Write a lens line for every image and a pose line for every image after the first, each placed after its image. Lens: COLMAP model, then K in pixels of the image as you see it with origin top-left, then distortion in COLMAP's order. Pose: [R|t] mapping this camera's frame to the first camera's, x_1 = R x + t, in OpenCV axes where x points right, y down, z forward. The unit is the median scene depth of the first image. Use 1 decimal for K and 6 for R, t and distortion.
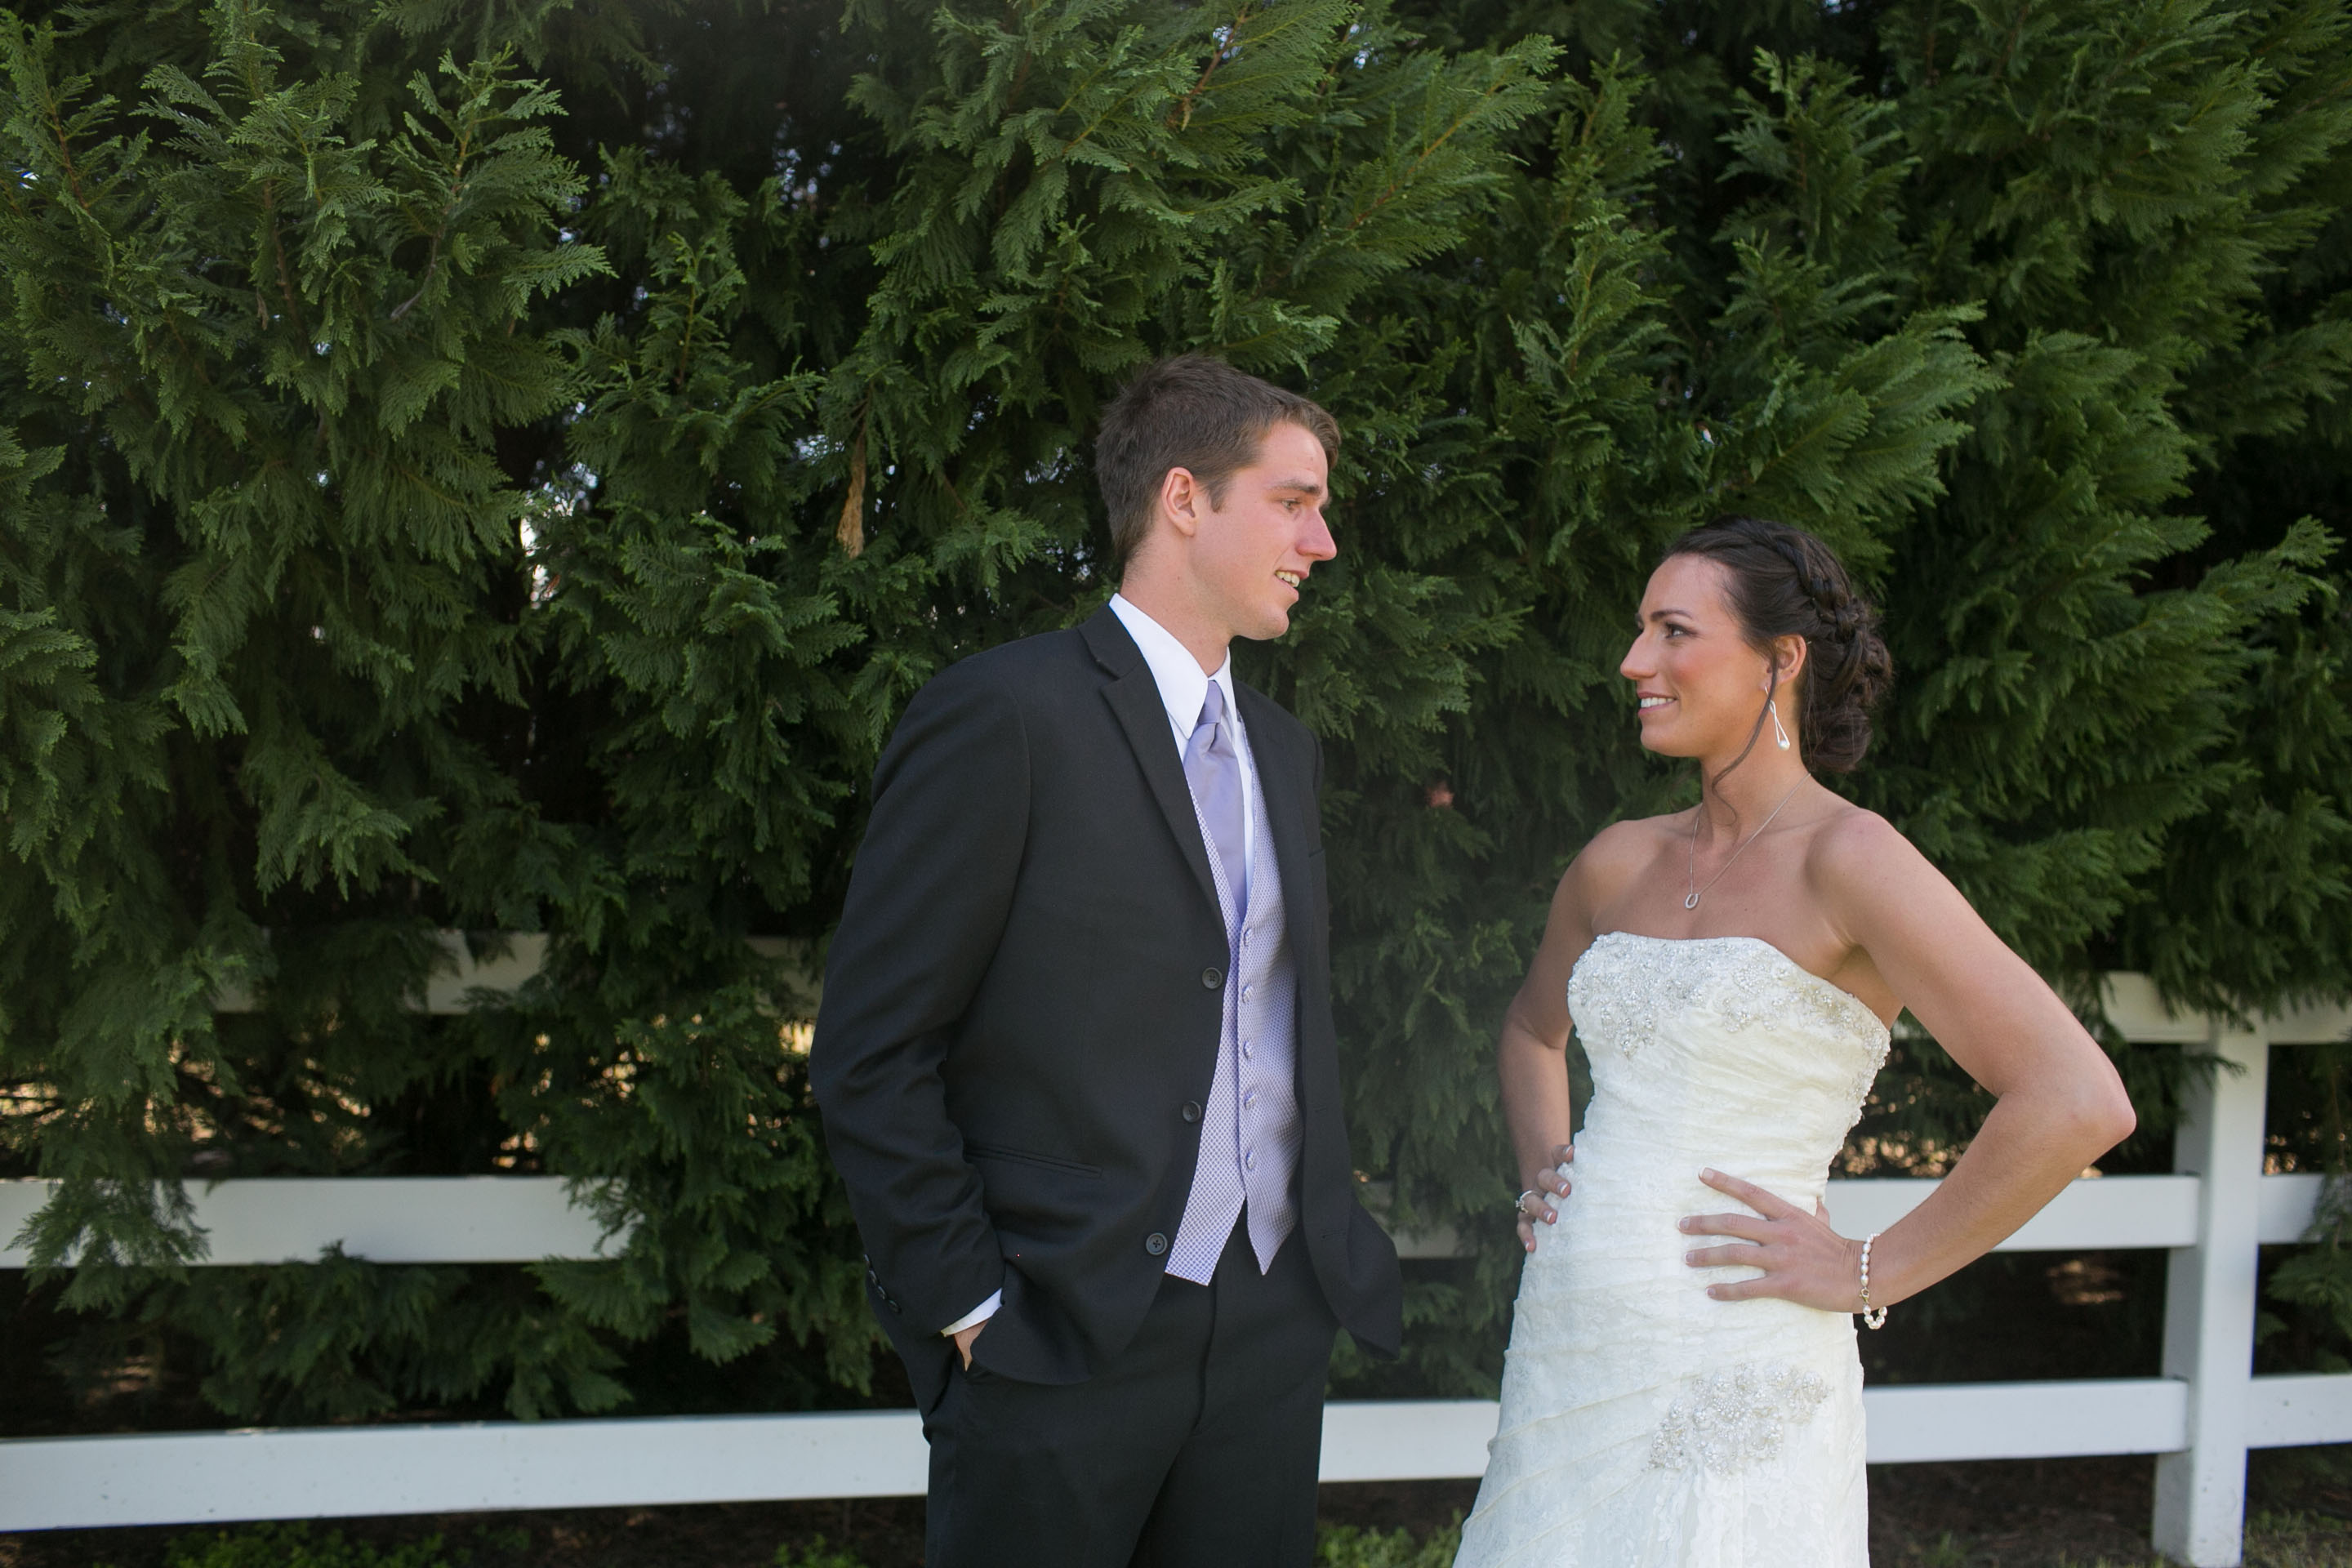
lens RADIAL K [[2220.4, 0, 1186.6], [0, 2220.4, 769.3], [0, 0, 1]] dist [-0.121526, 0.141725]
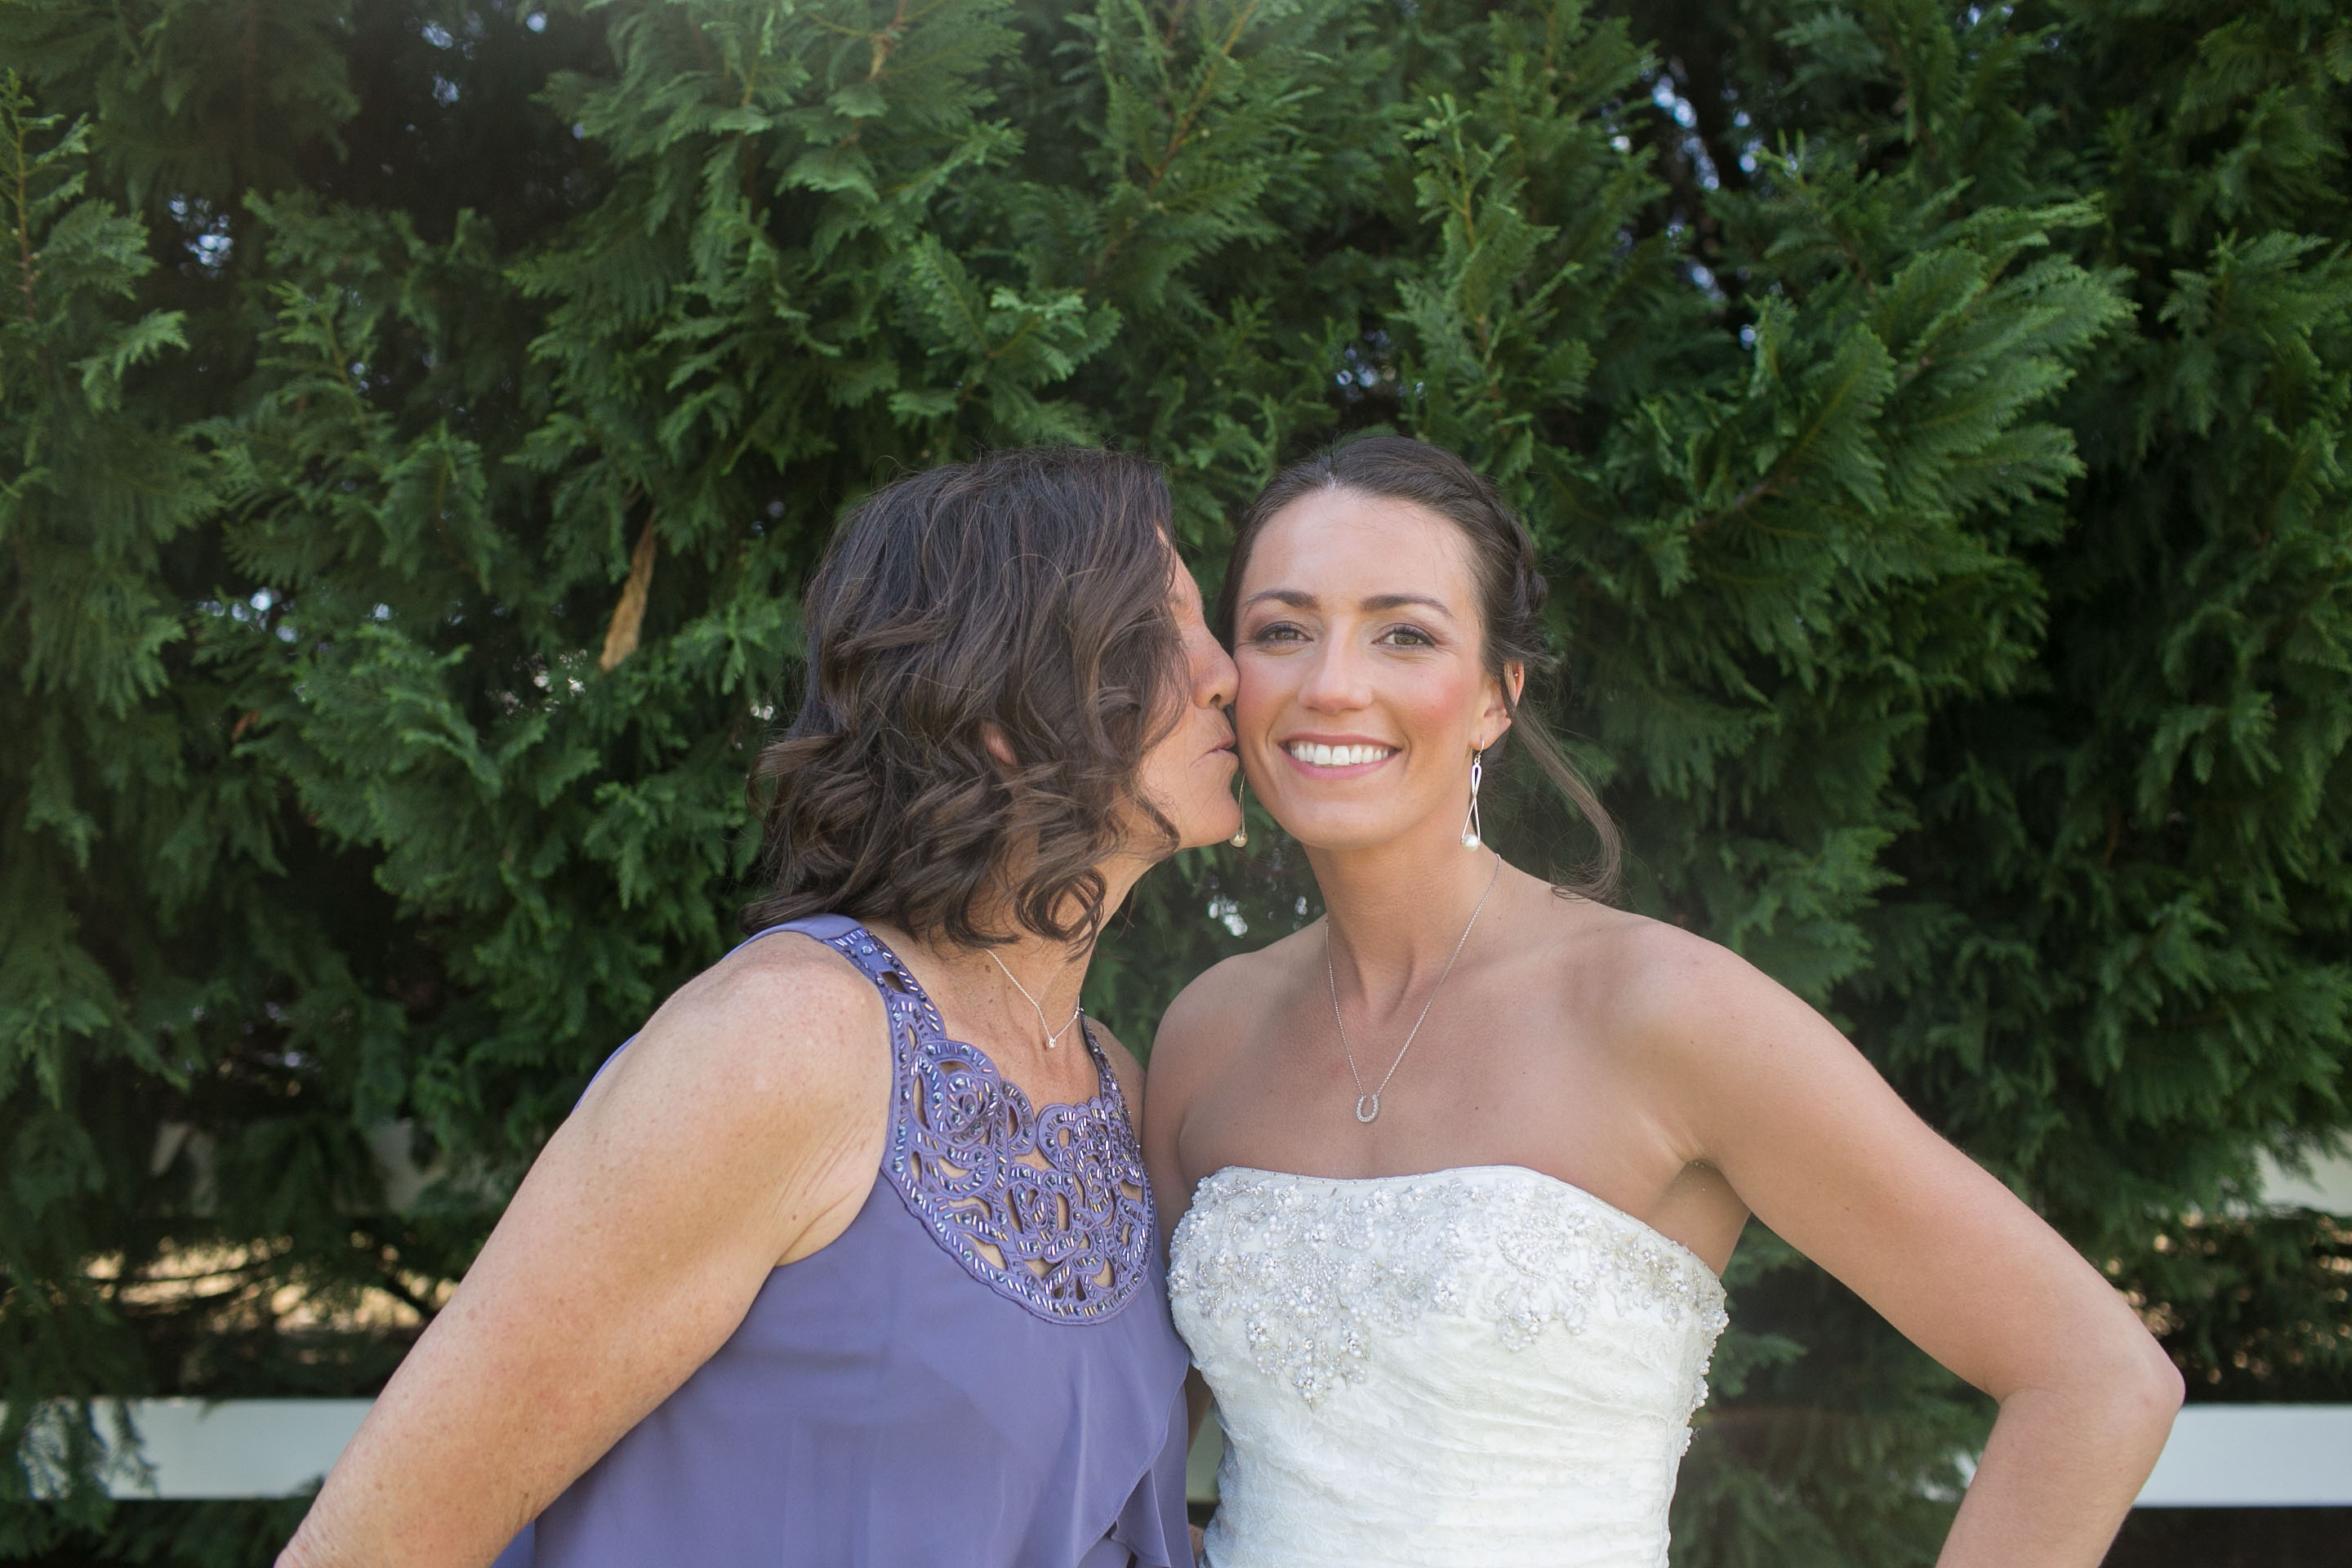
lens RADIAL K [[2250.4, 0, 1179.0], [0, 2250.4, 767.4], [0, 0, 1]] dist [-0.110846, 0.153544]
pose [[0.969929, -0.056116, -0.236832, 0.214195], [0.041913, 0.997031, -0.064589, 0.001021], [0.239753, 0.052721, 0.969401, 0.232201]]
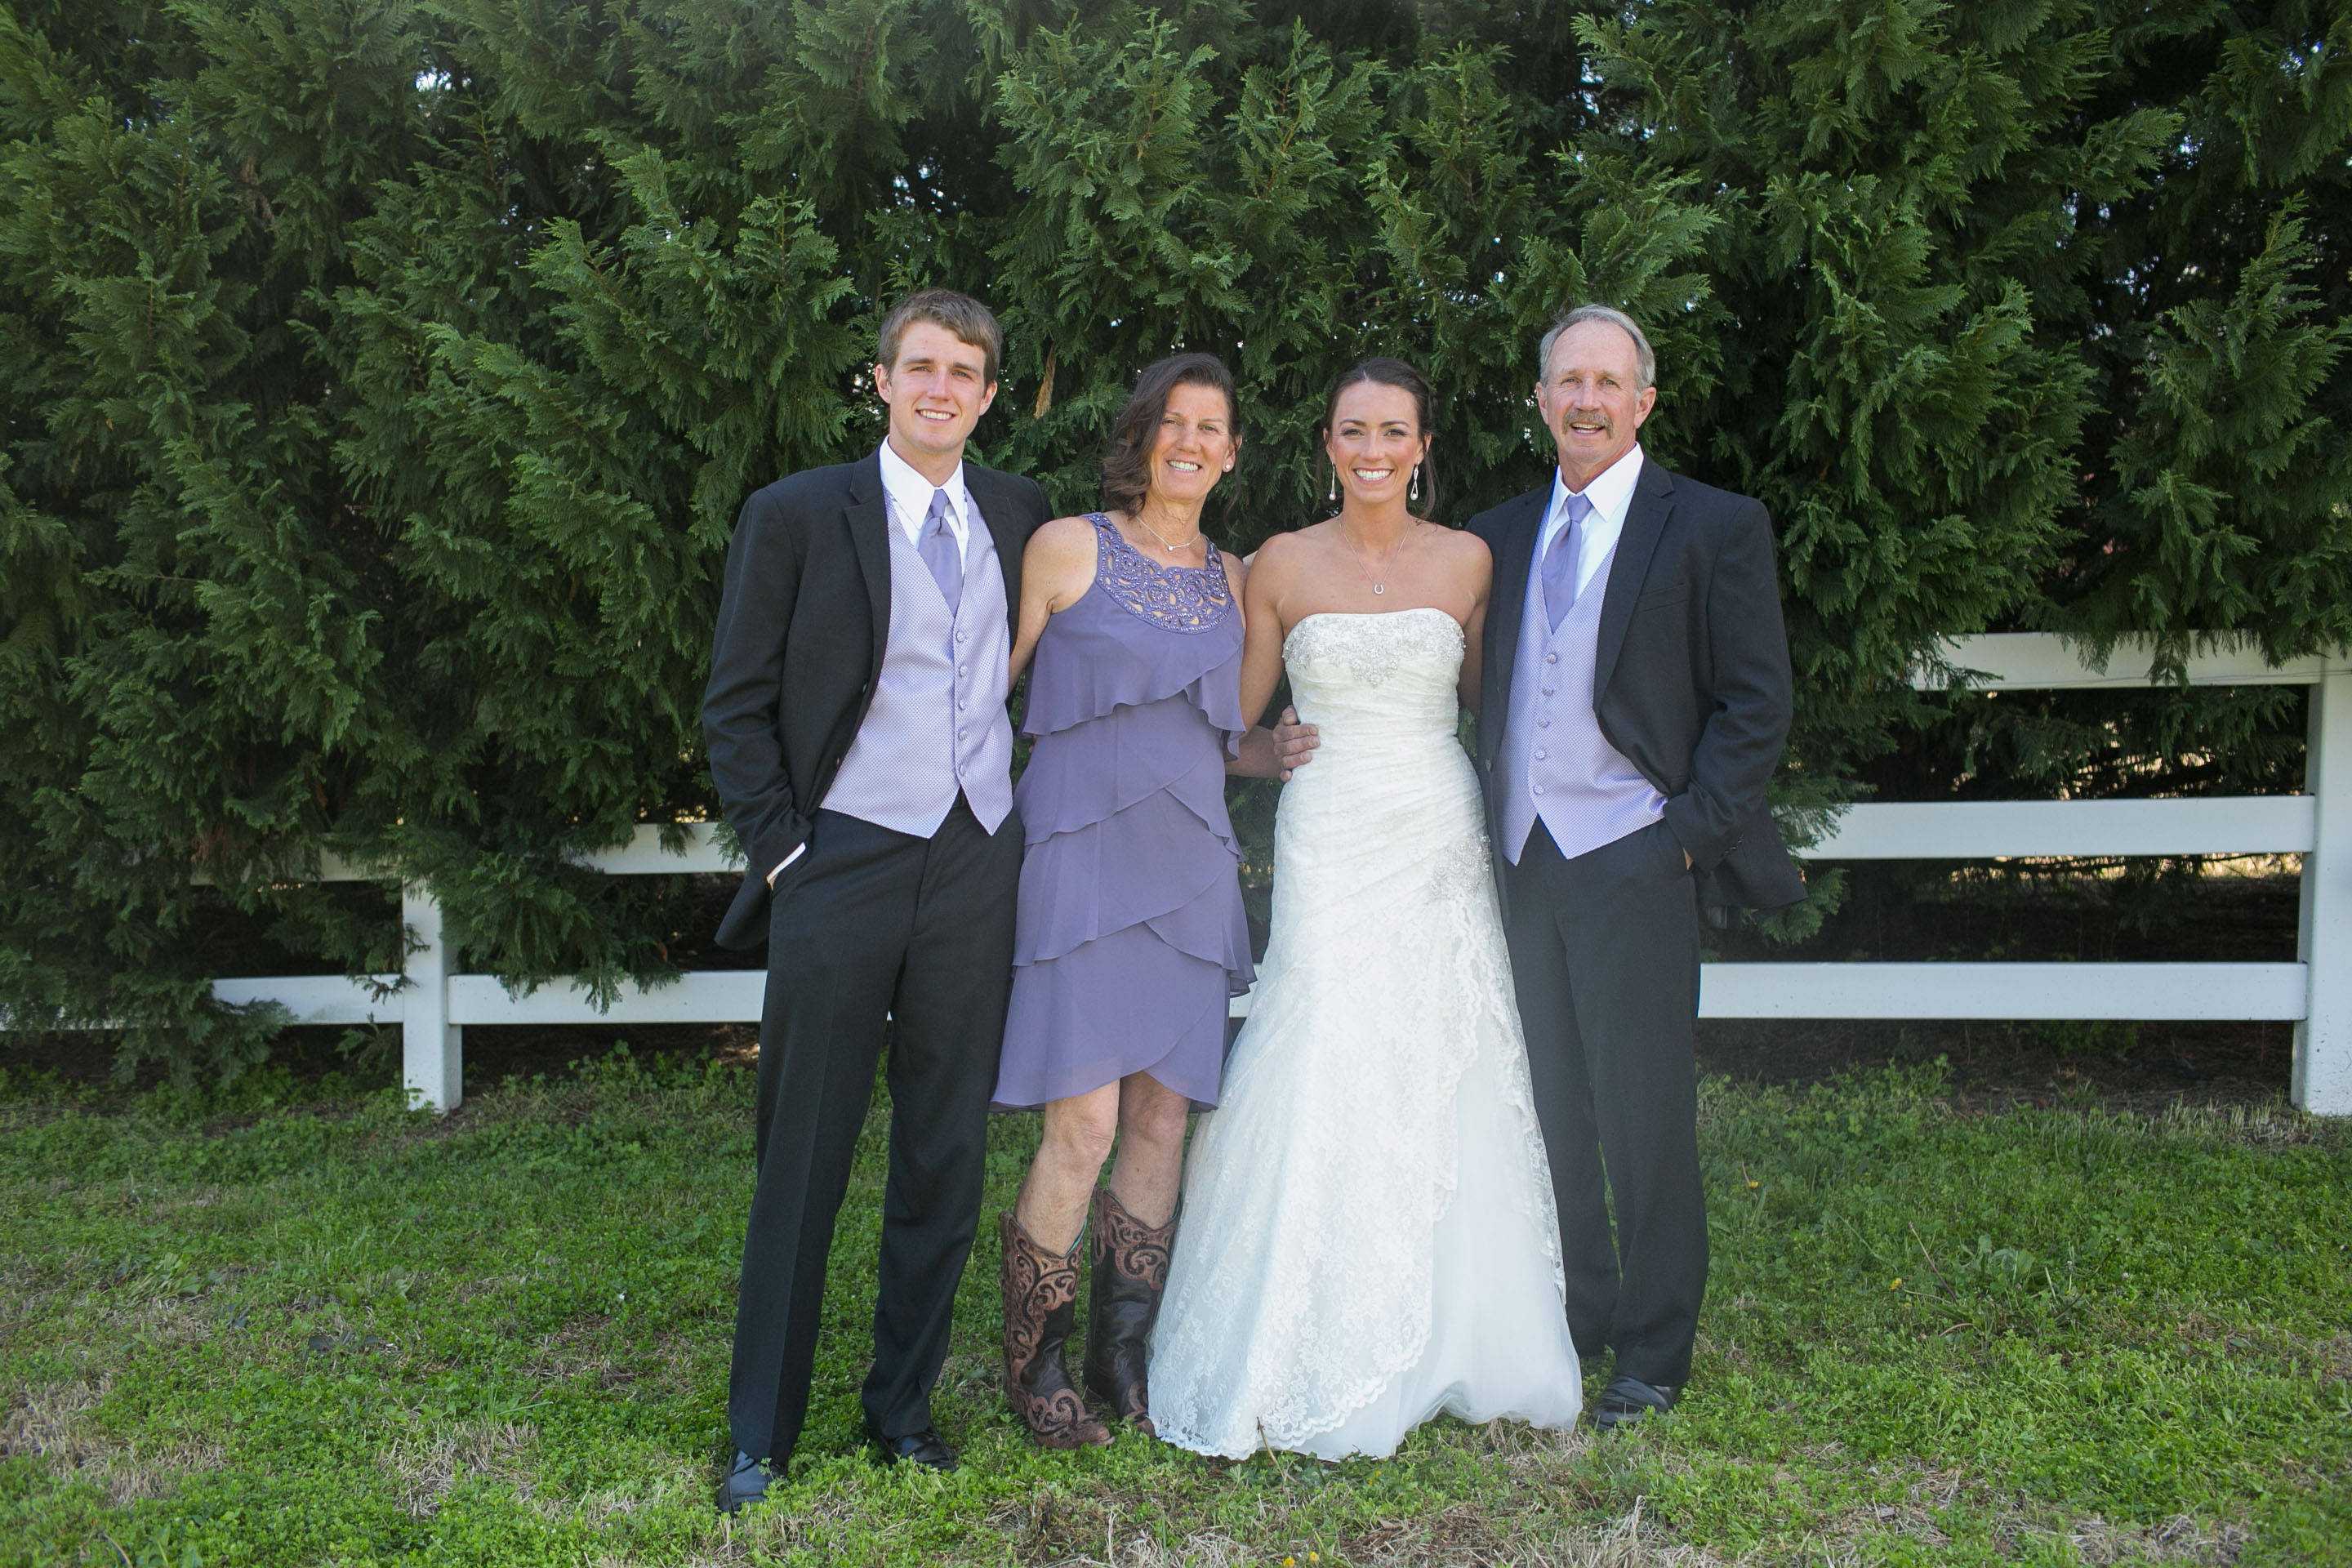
lens RADIAL K [[2261.2, 0, 1178.1], [0, 2261.2, 786.4], [0, 0, 1]] dist [-0.090425, 0.158958]
pose [[0.911648, -0.034888, -0.409488, 0.602509], [0.076621, 0.993349, 0.085951, 0.043458], [0.403766, -0.109732, 0.908258, -0.555750]]
